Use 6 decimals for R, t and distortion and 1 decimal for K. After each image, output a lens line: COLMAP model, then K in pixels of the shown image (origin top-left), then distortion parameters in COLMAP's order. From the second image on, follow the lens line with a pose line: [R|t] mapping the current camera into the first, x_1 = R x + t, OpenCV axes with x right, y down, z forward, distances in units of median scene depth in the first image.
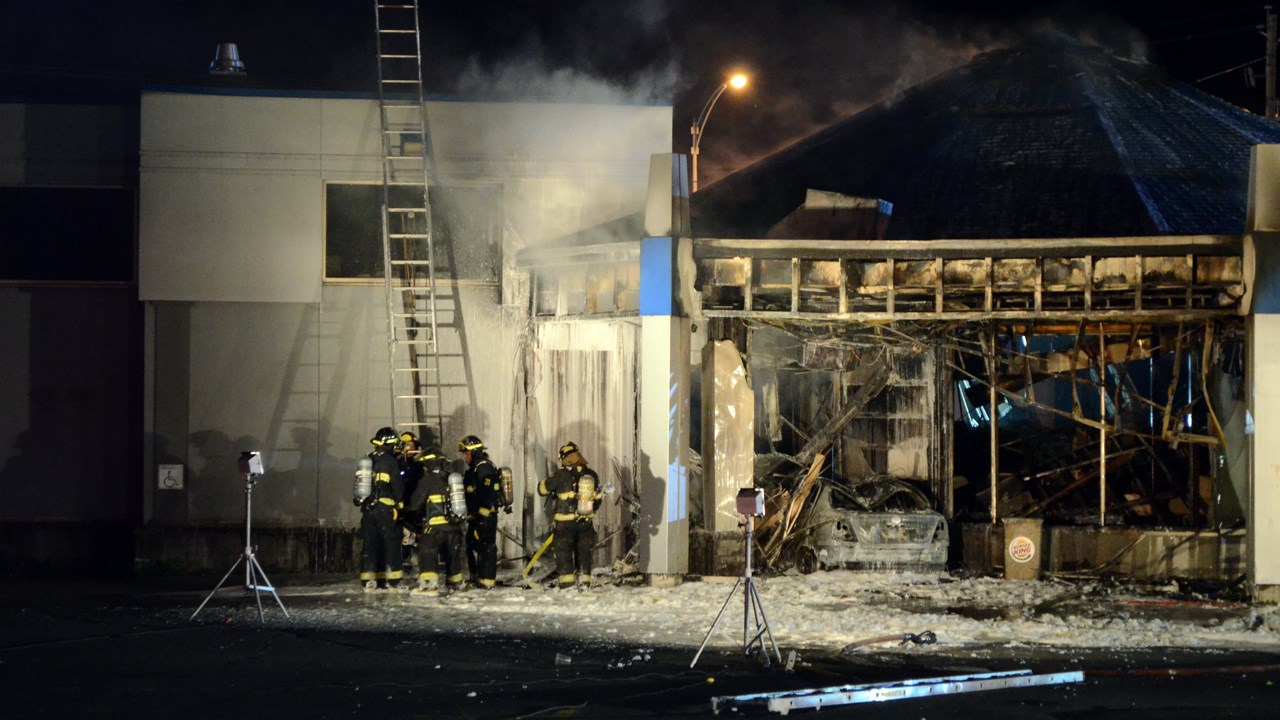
lens RADIAL K [[2893.5, 0, 640.3], [0, 2893.5, 318.6], [0, 0, 1]] dist [0.045853, -0.046017]
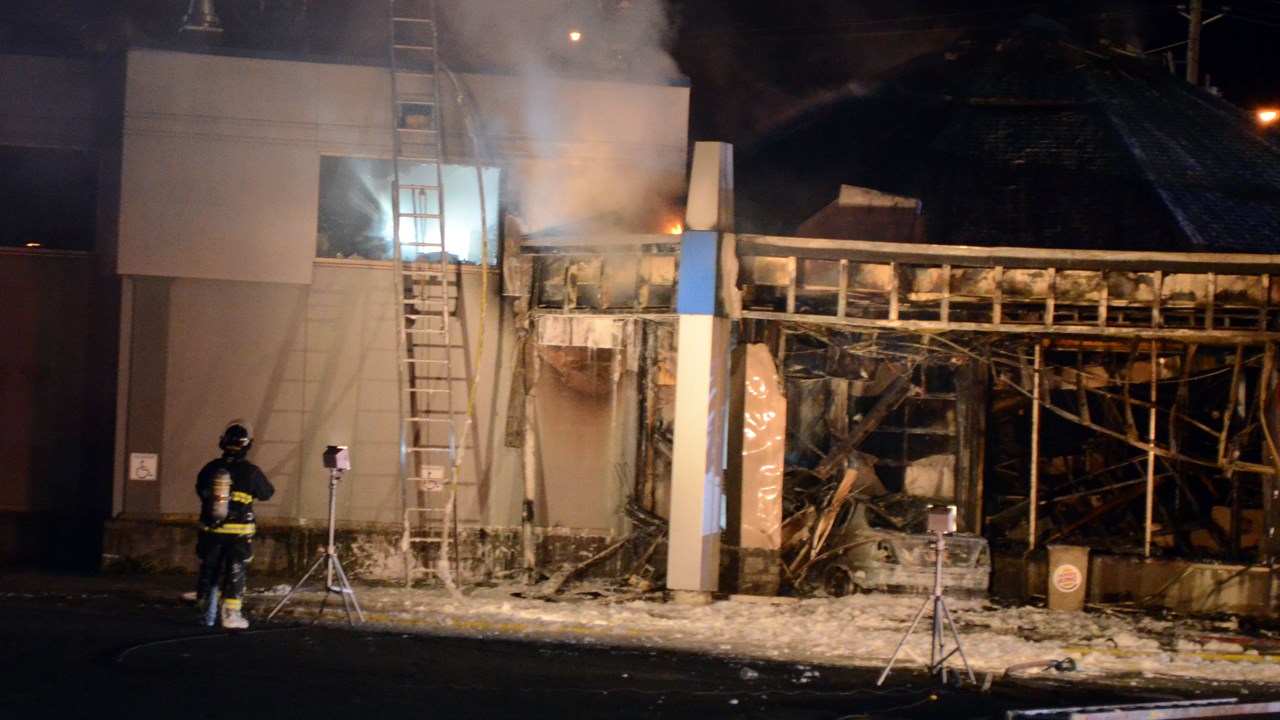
lens RADIAL K [[3452.8, 0, 519.4], [0, 3452.8, 295.3], [0, 0, 1]] dist [0.042282, -0.040227]
pose [[0.996555, 0.041112, 0.072032, -0.130772], [-0.041144, 0.999153, -0.001048, -0.003777], [-0.072014, -0.001919, 0.997402, -0.109037]]
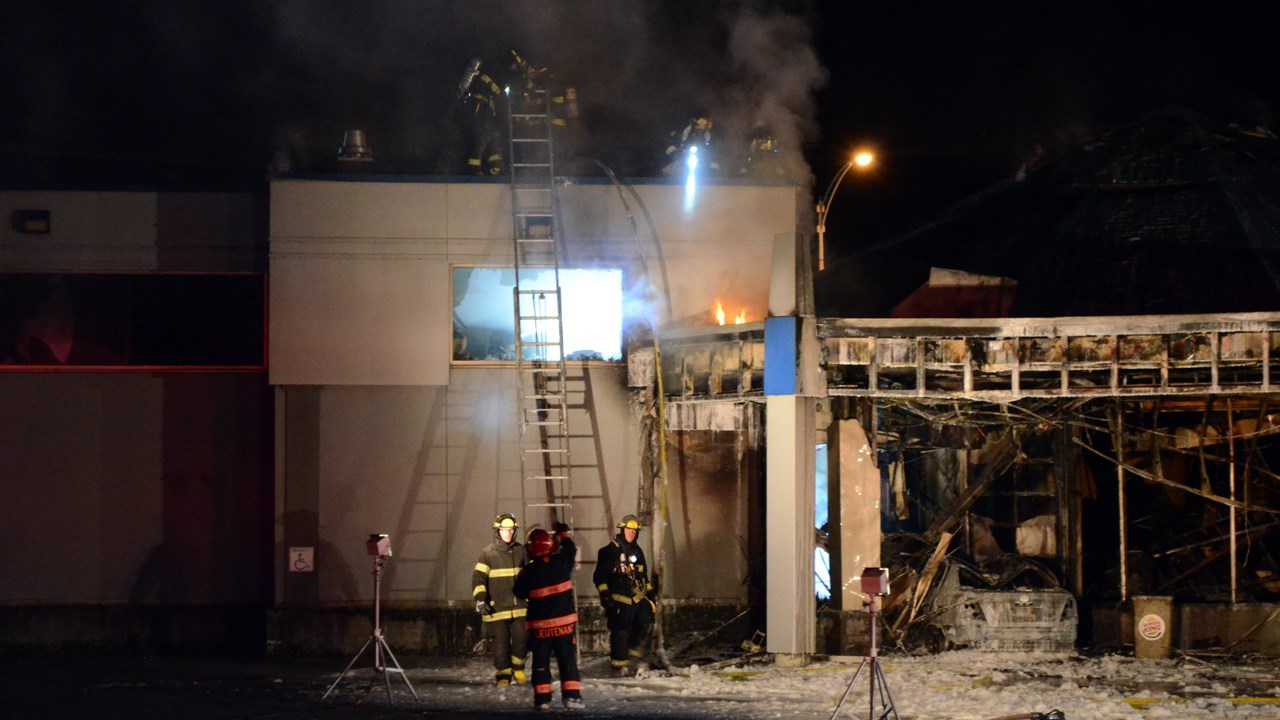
lens RADIAL K [[2893.5, 0, 640.3], [0, 2893.5, 318.6], [0, 0, 1]] dist [0.045853, -0.046017]
pose [[0.998952, -0.010331, -0.044578, 0.001746], [0.009118, 0.999585, -0.027342, -0.000583], [0.044842, 0.026907, 0.998632, -0.004345]]
